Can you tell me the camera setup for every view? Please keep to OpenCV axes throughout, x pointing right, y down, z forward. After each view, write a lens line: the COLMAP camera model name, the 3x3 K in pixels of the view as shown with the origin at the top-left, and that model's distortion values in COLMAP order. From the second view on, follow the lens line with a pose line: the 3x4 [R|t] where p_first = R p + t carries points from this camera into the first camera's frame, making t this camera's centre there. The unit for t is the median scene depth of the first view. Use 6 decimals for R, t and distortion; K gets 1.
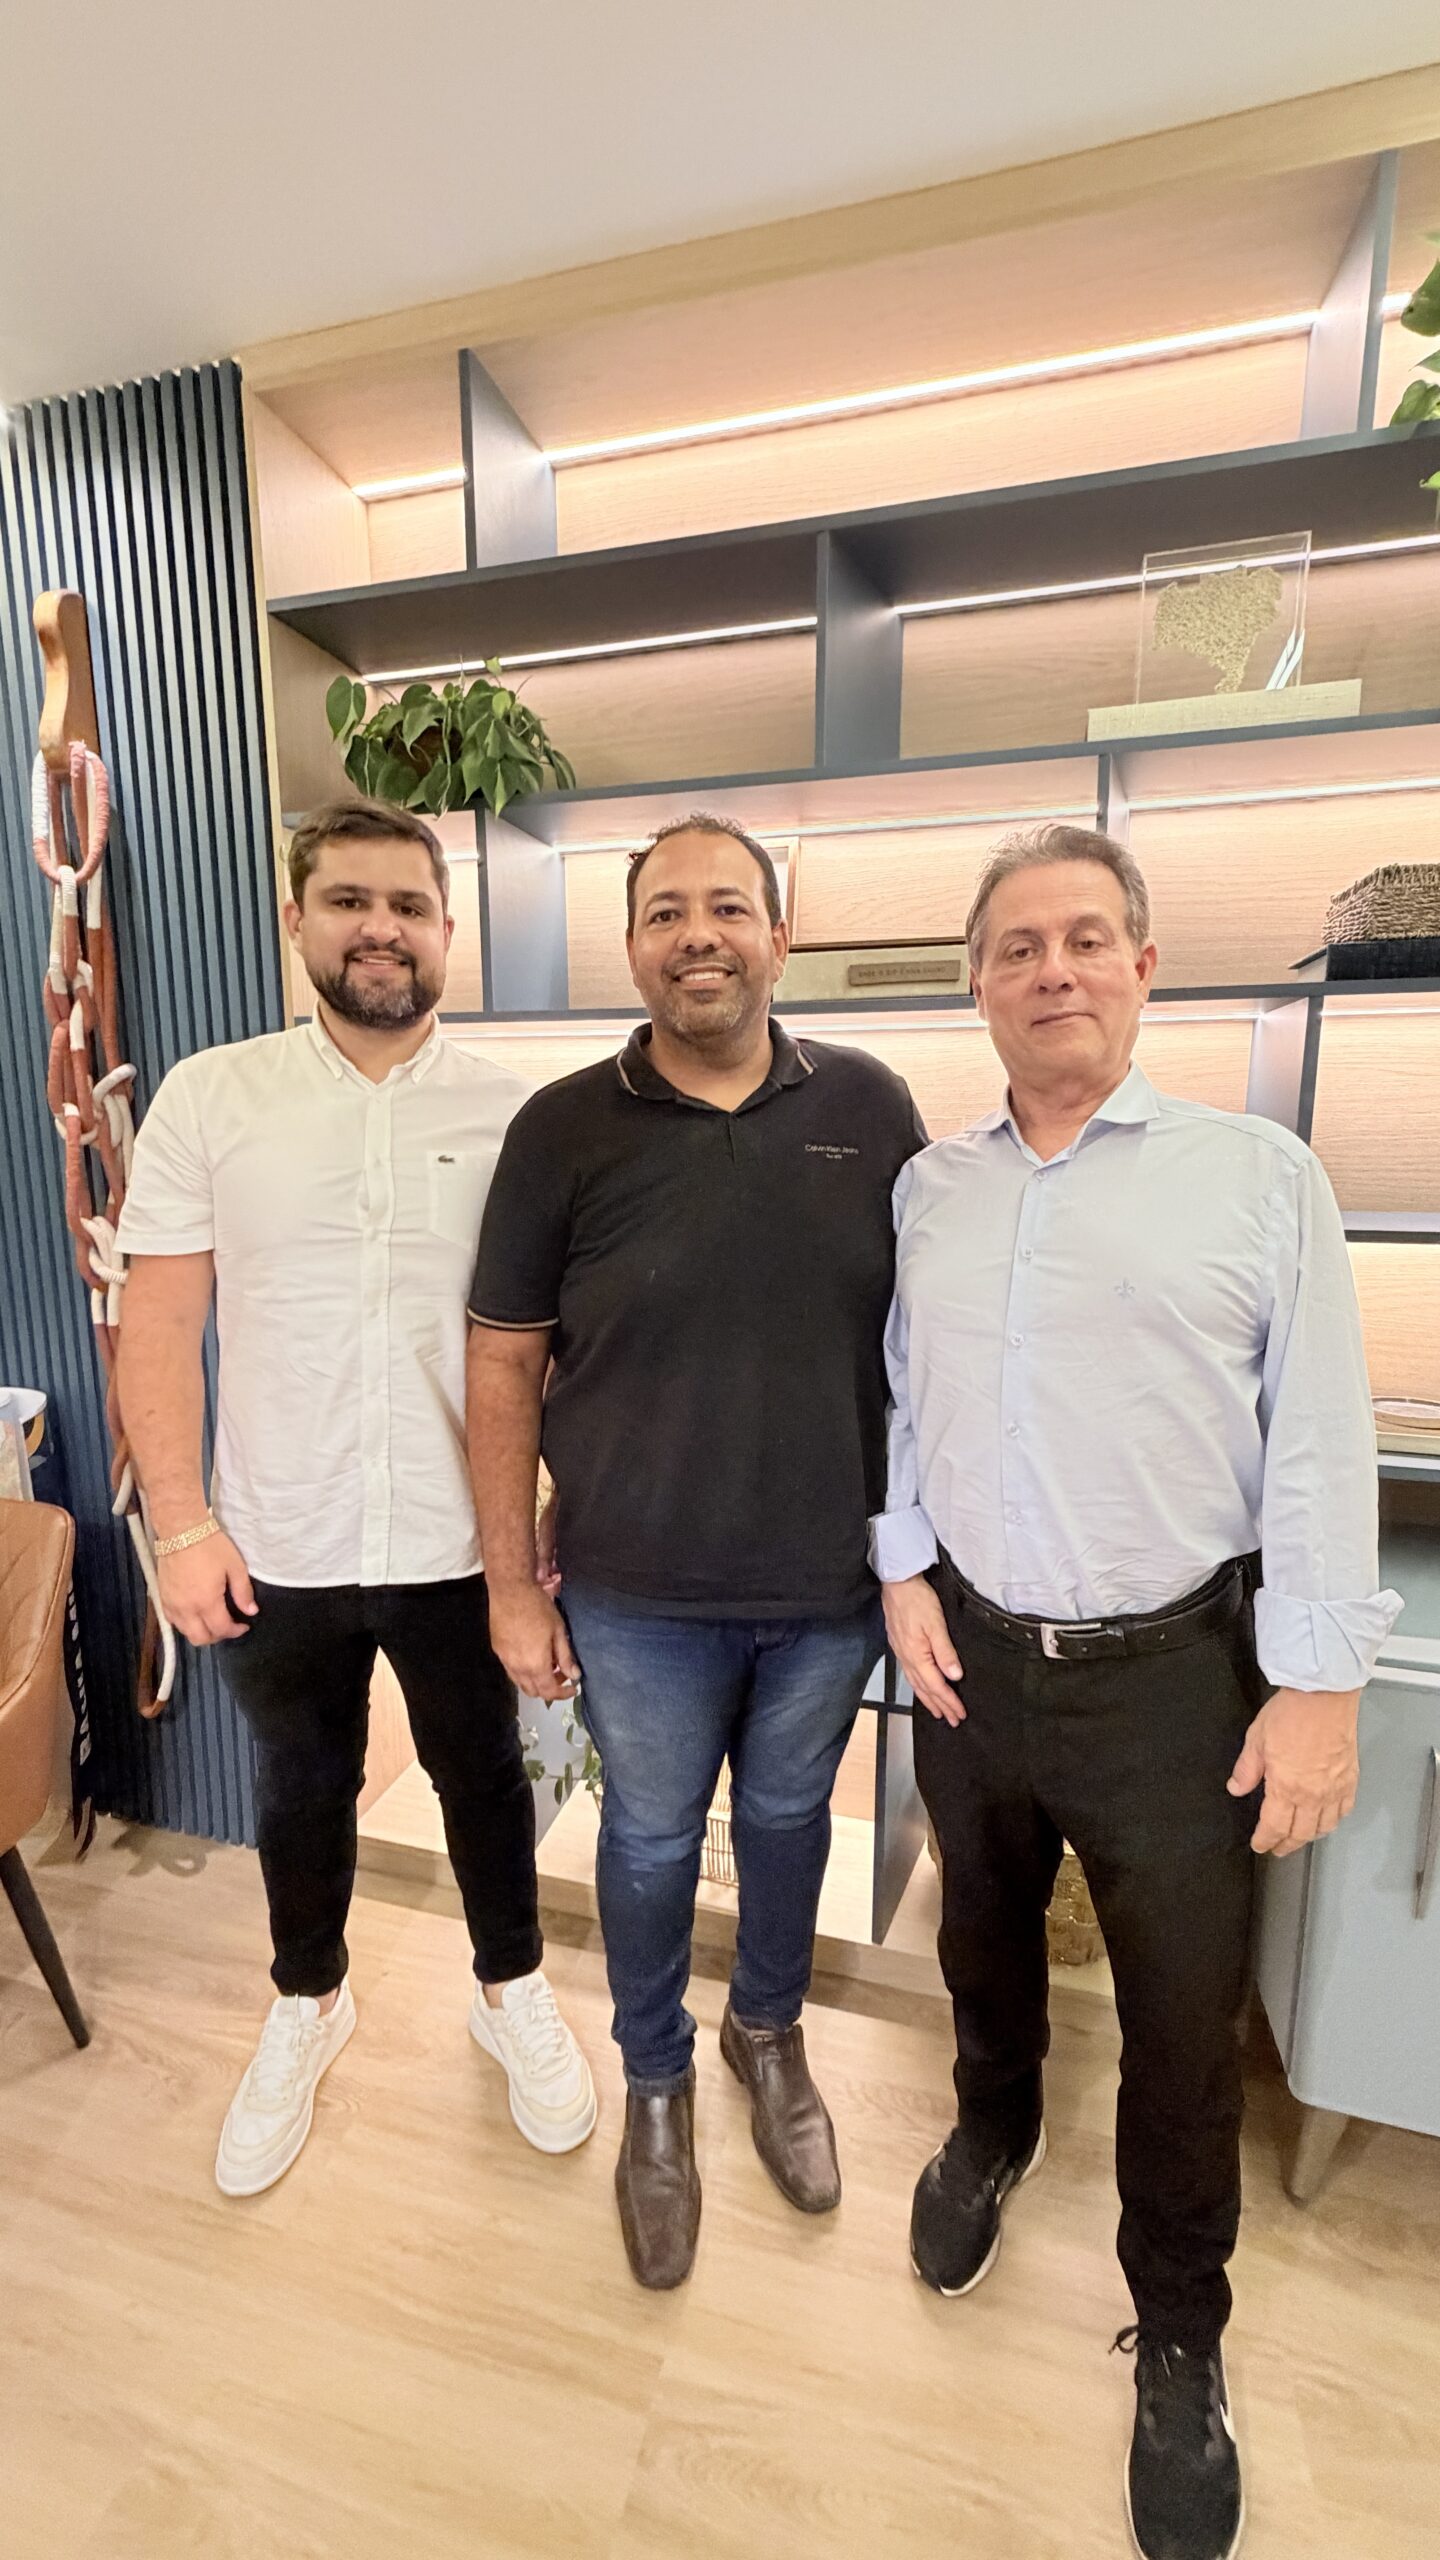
lens RADIAL K [[1028.4, 0, 720.0], [0, 1028.4, 1280.0], [0, 0, 1]] dist [-0.000038, 0.000418]
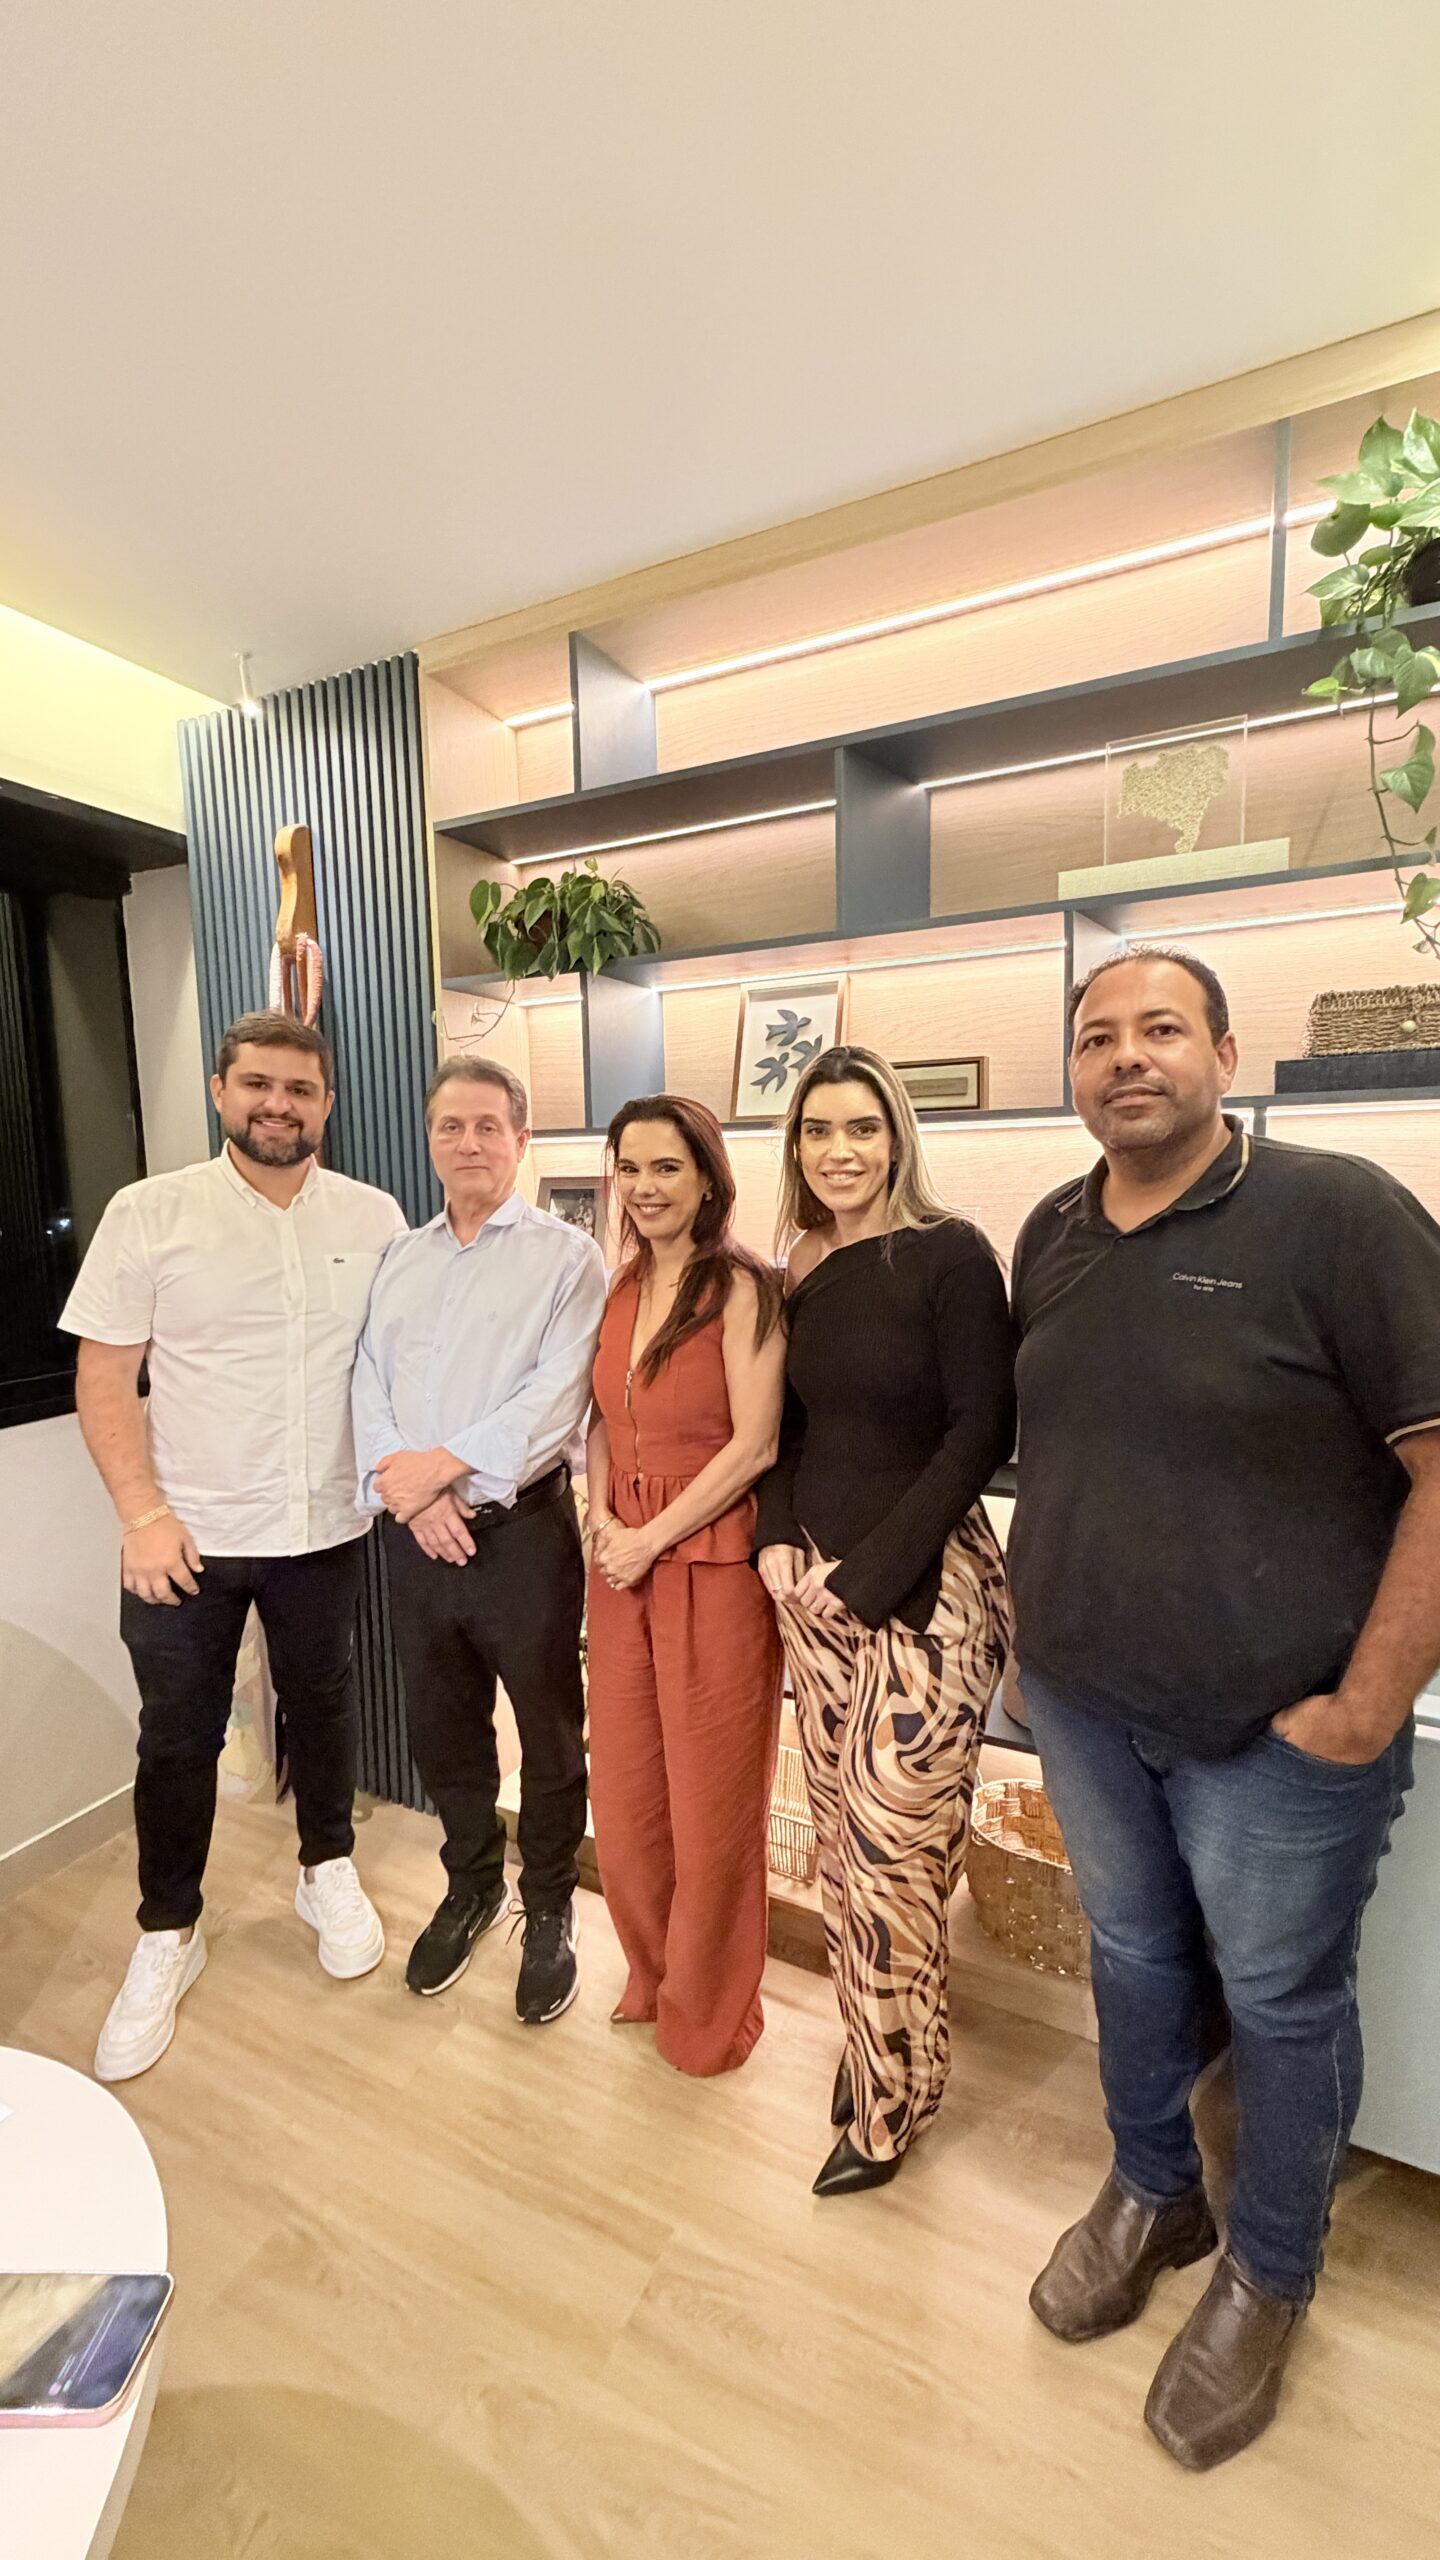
lens RADIAL K [[1028.4, 0, 720.0], [0, 1028.4, 1280.0], [0, 0, 1]] dist [-0.000038, 0.000418]
pose [[0.981019, 0.003637, -0.193875, 0.181438], [-0.013292, 0.998734, -0.048520, -0.017546], [0.193453, 0.050176, 0.979826, -0.194343]]
